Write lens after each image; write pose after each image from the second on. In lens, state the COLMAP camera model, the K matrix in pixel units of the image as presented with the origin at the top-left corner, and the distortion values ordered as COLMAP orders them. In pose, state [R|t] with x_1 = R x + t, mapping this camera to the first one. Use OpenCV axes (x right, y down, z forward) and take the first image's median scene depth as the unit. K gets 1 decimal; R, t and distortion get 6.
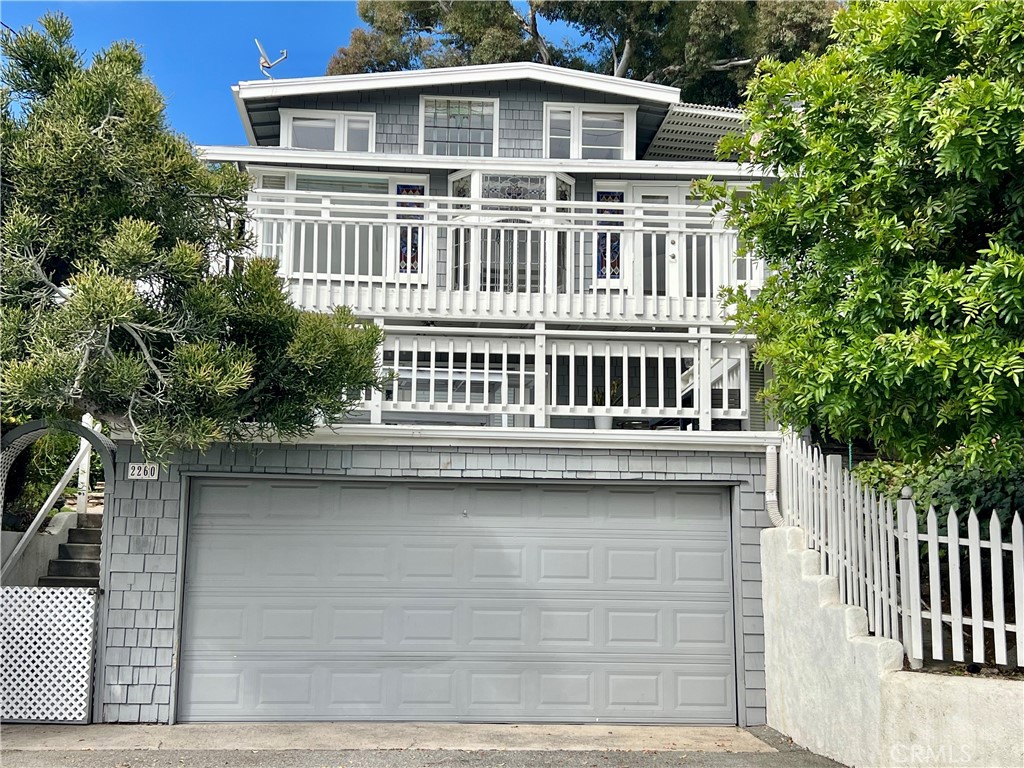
lens RADIAL K [[1251.9, 0, 512.0], [0, 1251.9, 384.0], [0, 0, 1]] dist [0.152214, -0.445763]
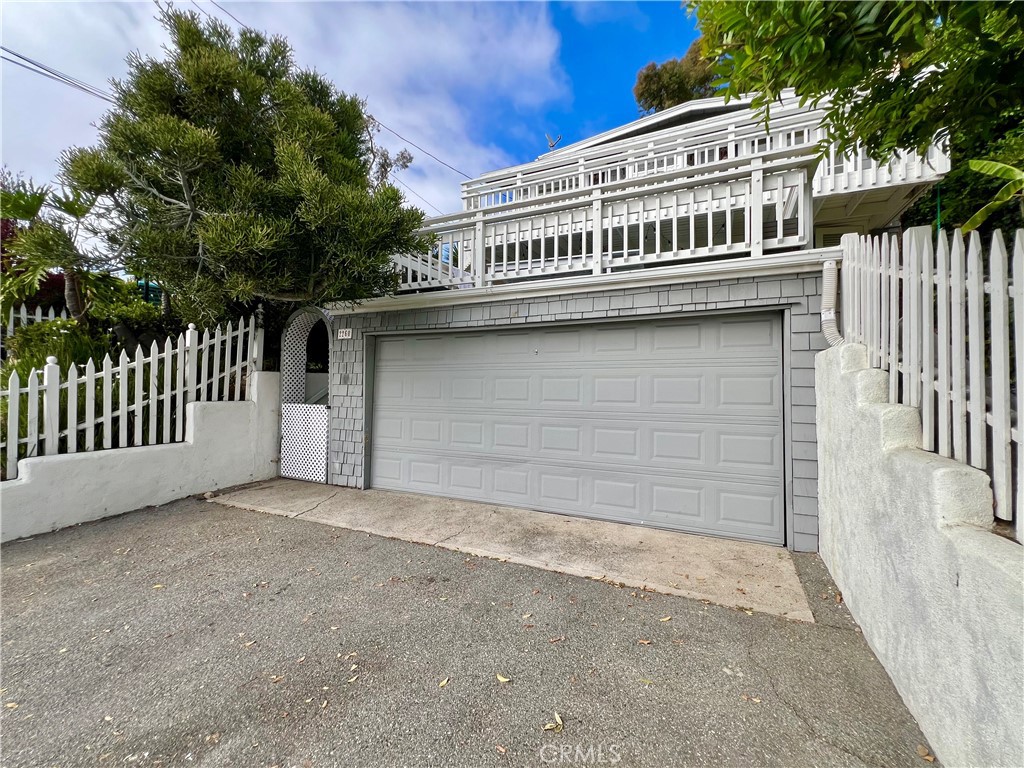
lens RADIAL K [[422.6, 0, 519.4], [0, 422.6, 380.3], [0, 0, 1]] dist [-0.008874, 0.000176]
pose [[0.868347, -0.016210, -0.495692, 0.168071], [0.076375, 0.991914, 0.101354, 0.091374], [0.490042, -0.125869, 0.862564, 0.645400]]
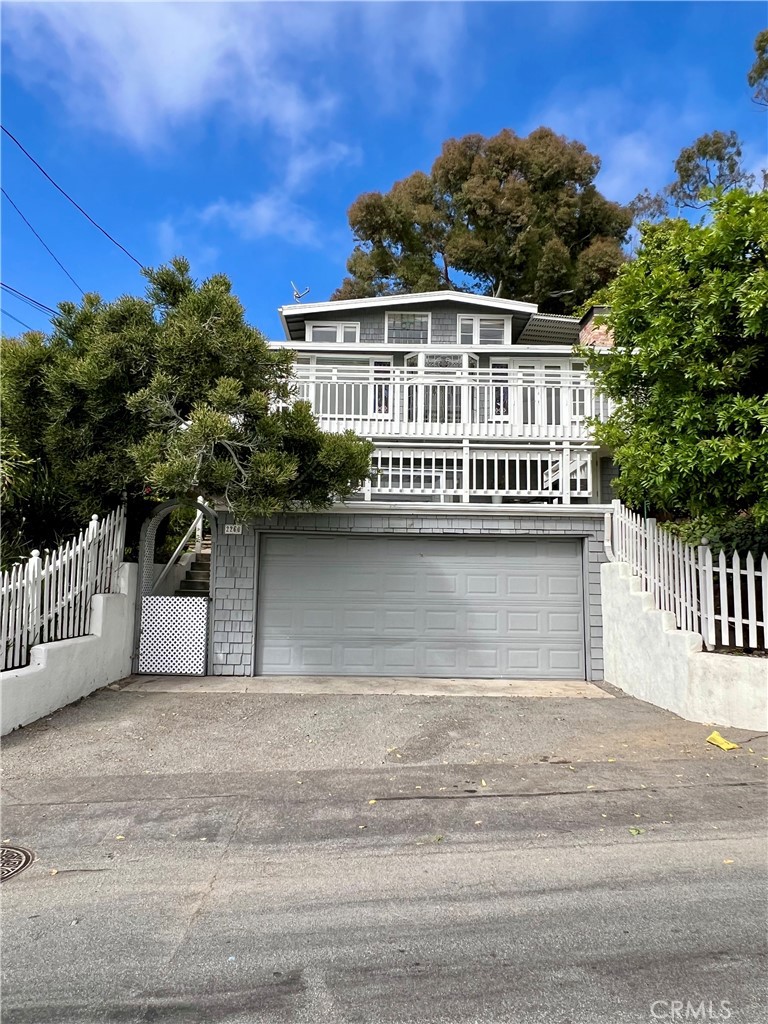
lens RADIAL K [[699.5, 0, 384.9], [0, 699.5, 504.3], [0, 0, 1]] dist [-0.000762, -0.000360]
pose [[0.998037, -0.004998, -0.062434, -0.029034], [0.007142, 0.999391, 0.034163, 0.004566], [0.062225, -0.034542, 0.997464, 0.074785]]
